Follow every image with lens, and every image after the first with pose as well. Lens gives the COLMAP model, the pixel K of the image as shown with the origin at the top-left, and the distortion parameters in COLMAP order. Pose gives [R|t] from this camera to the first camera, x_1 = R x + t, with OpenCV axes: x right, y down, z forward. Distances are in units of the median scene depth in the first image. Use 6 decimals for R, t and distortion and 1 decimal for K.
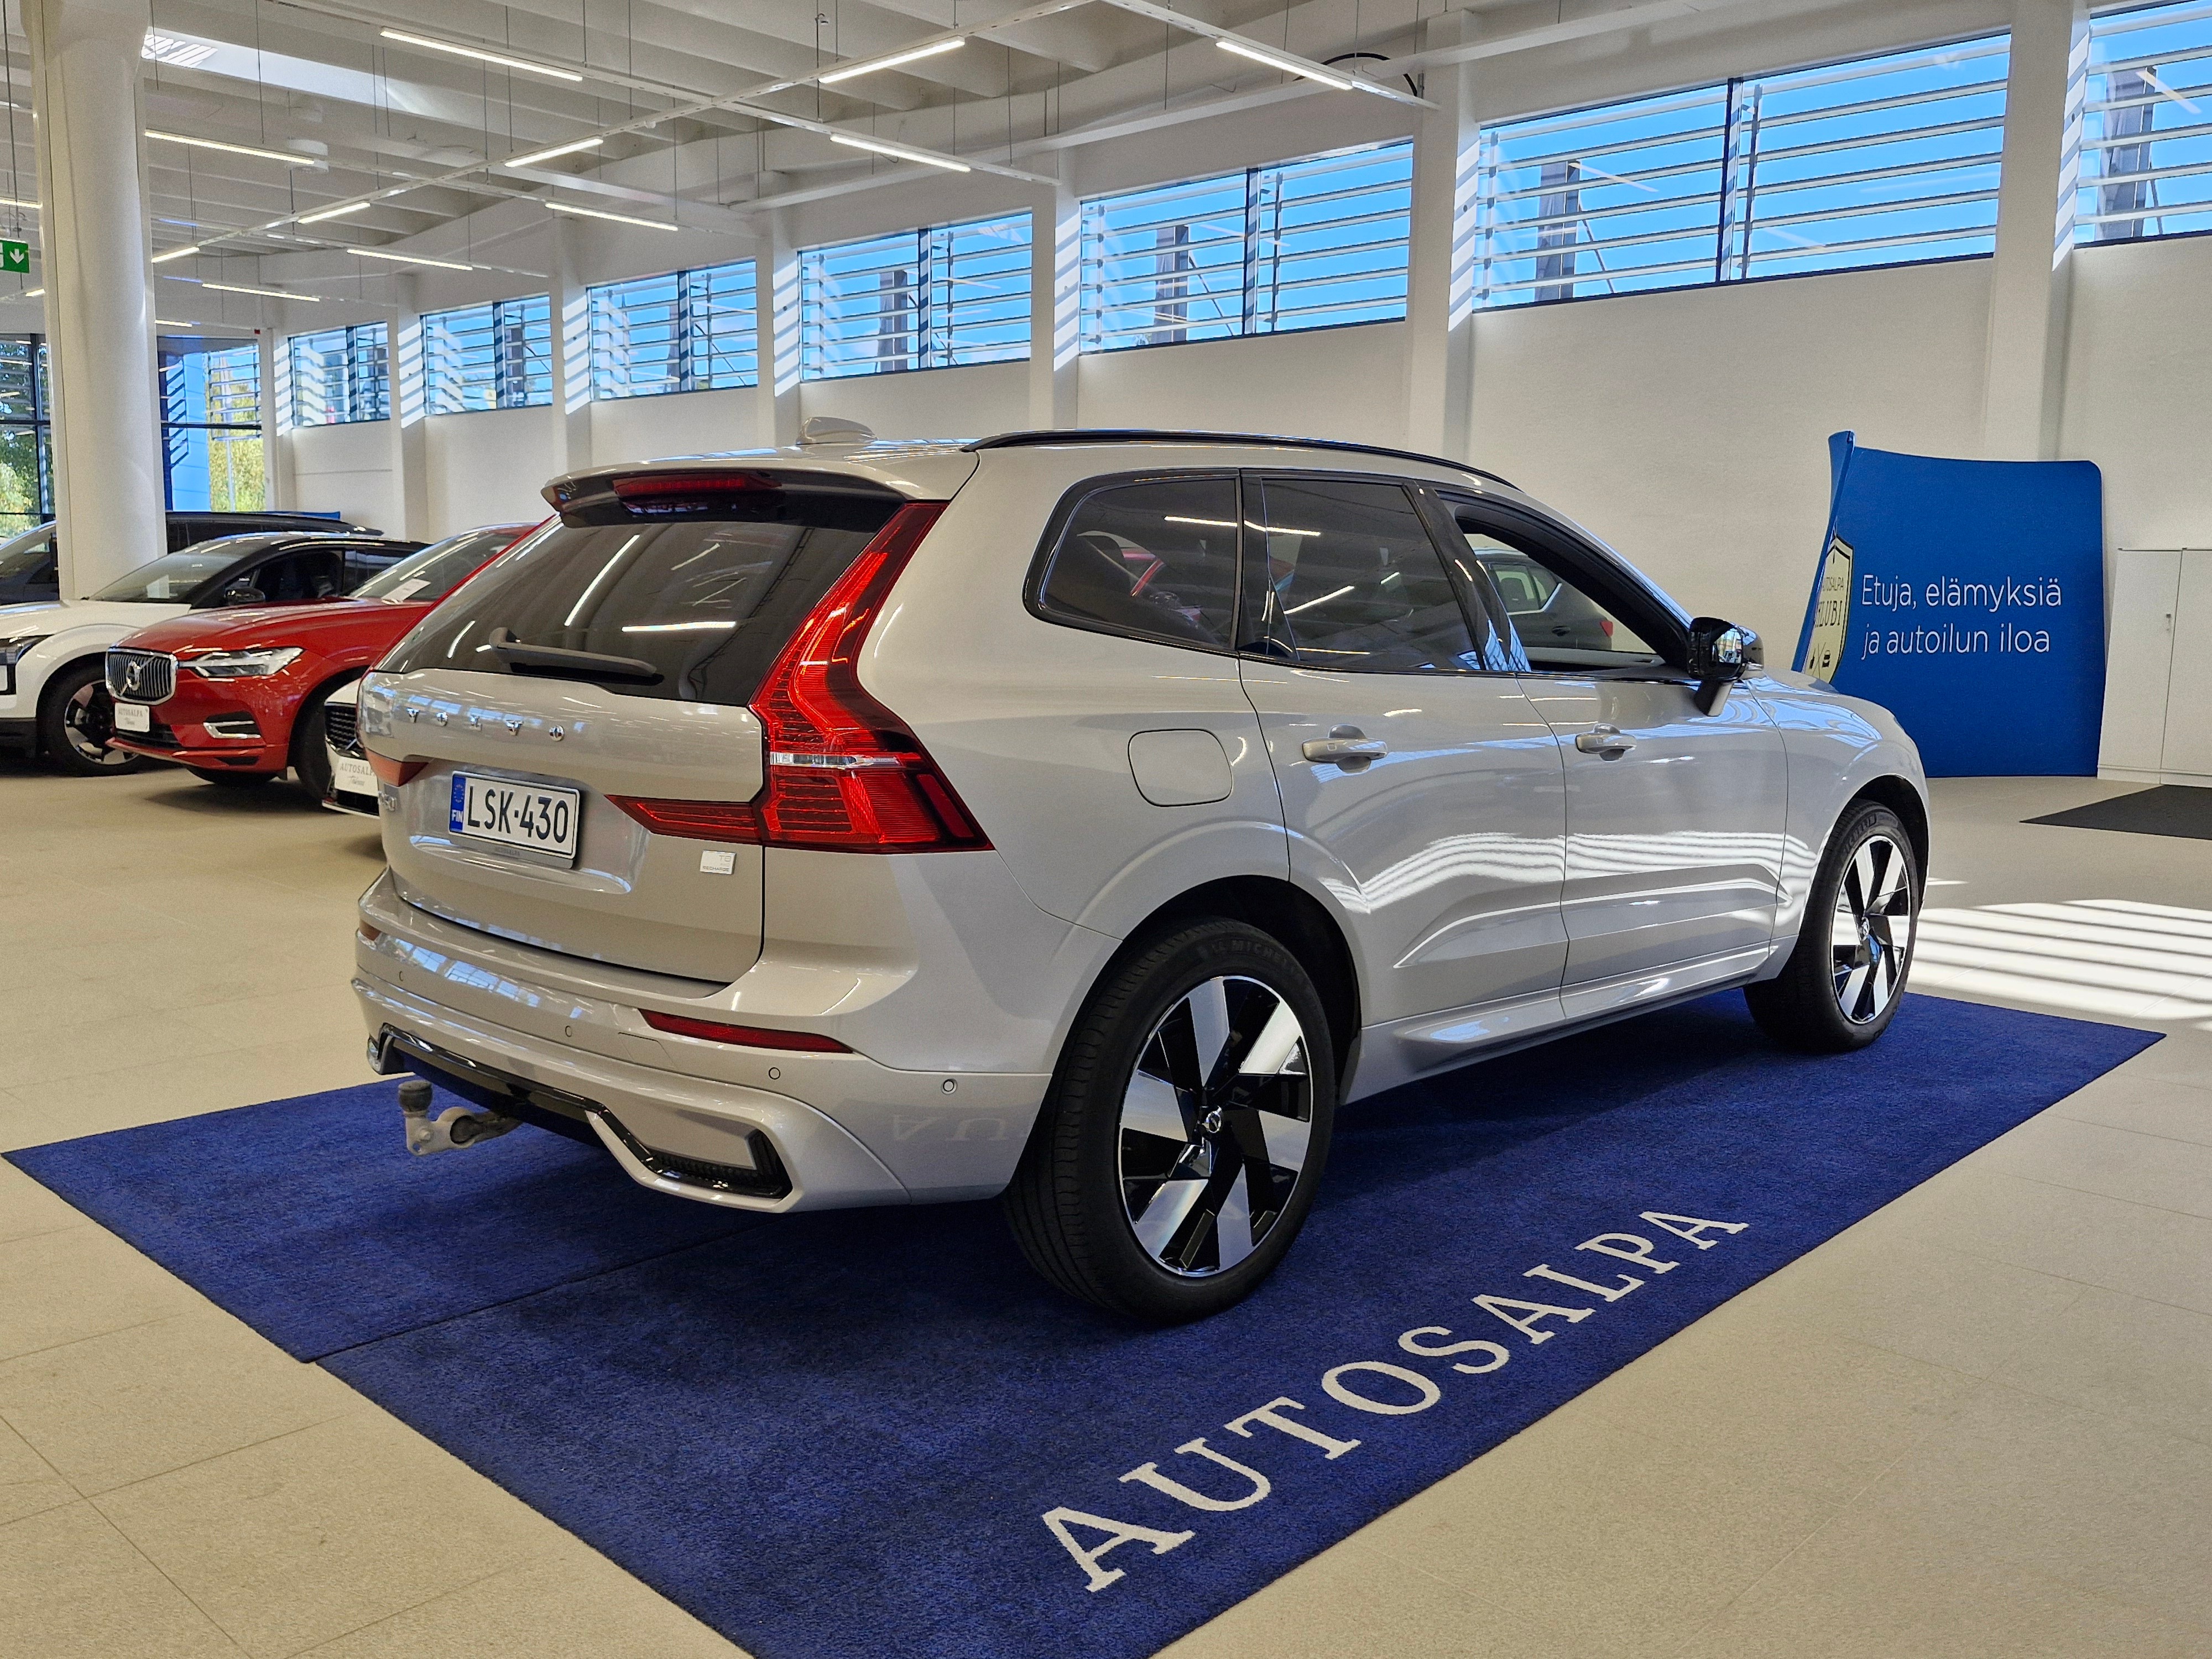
lens RADIAL K [[1861.8, 0, 1106.0], [0, 1861.8, 829.5], [0, 0, 1]] dist [0.136155, -0.215854]
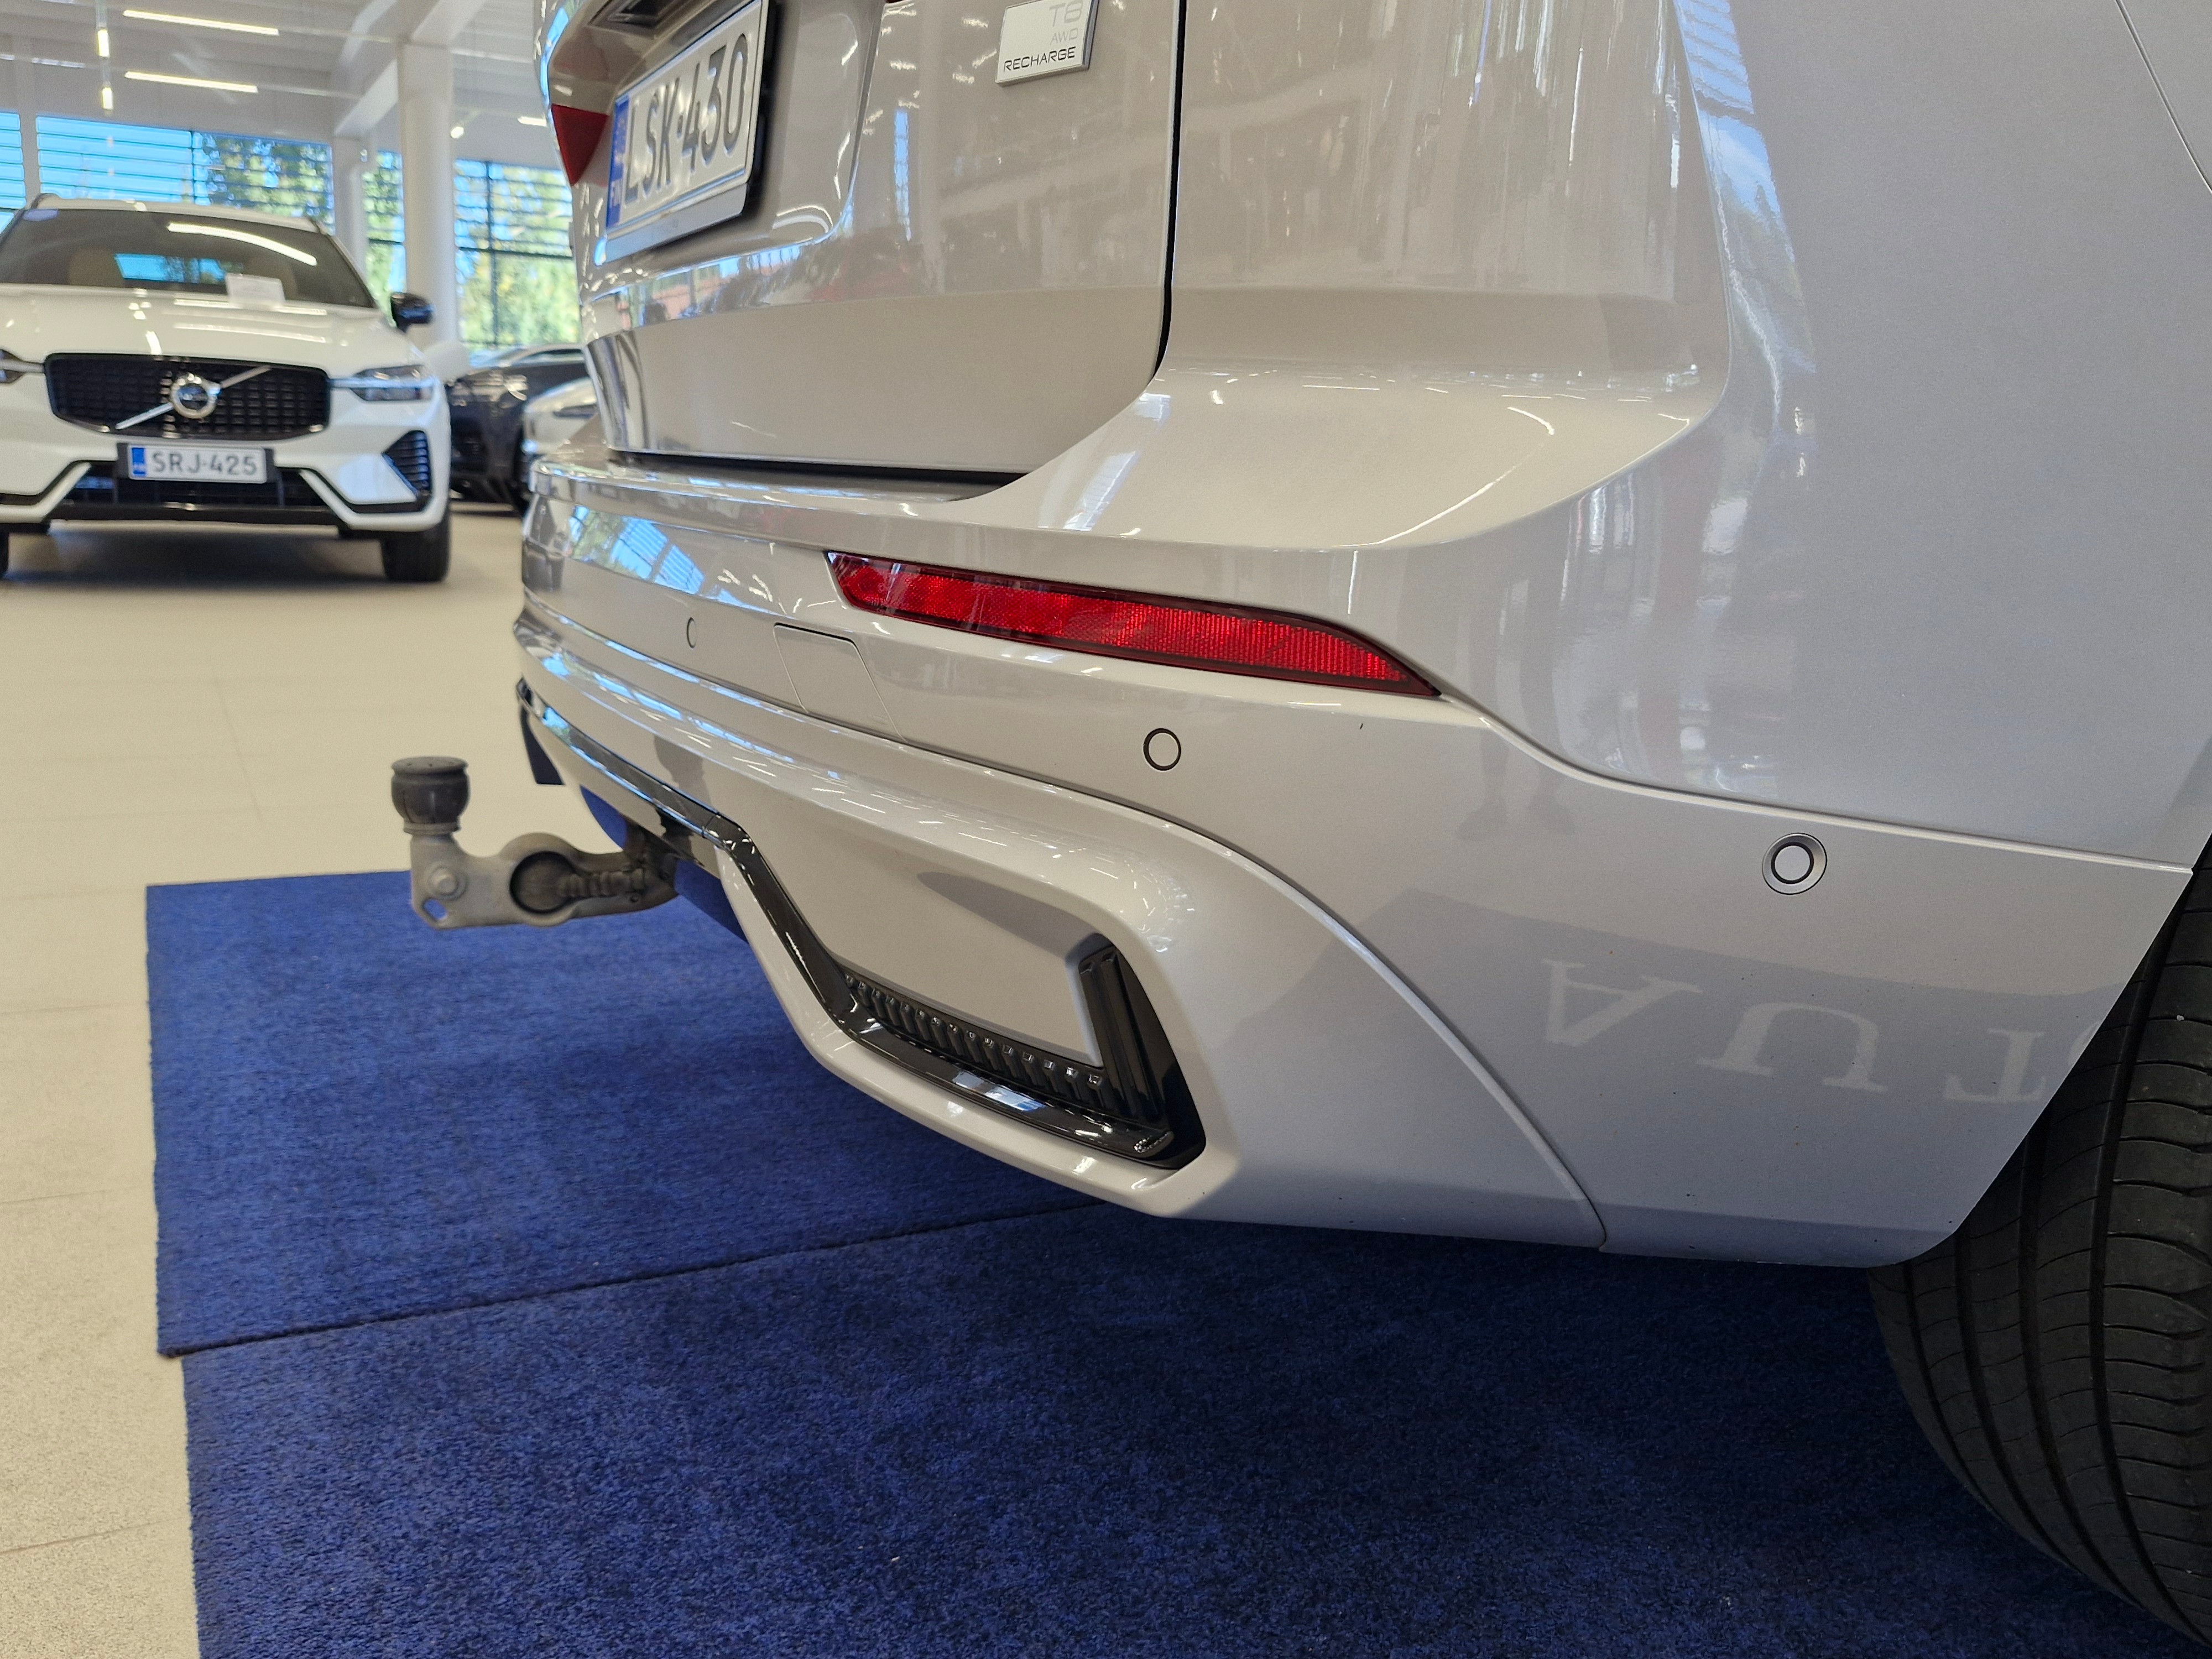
lens RADIAL K [[1861.8, 0, 1106.0], [0, 1861.8, 829.5], [0, 0, 1]] dist [0.136155, -0.215854]
pose [[0.942478, 0.092677, -0.321164, -0.083446], [-0.075737, 0.995015, 0.064872, 0.113387], [0.325575, -0.036817, 0.944799, 0.659190]]
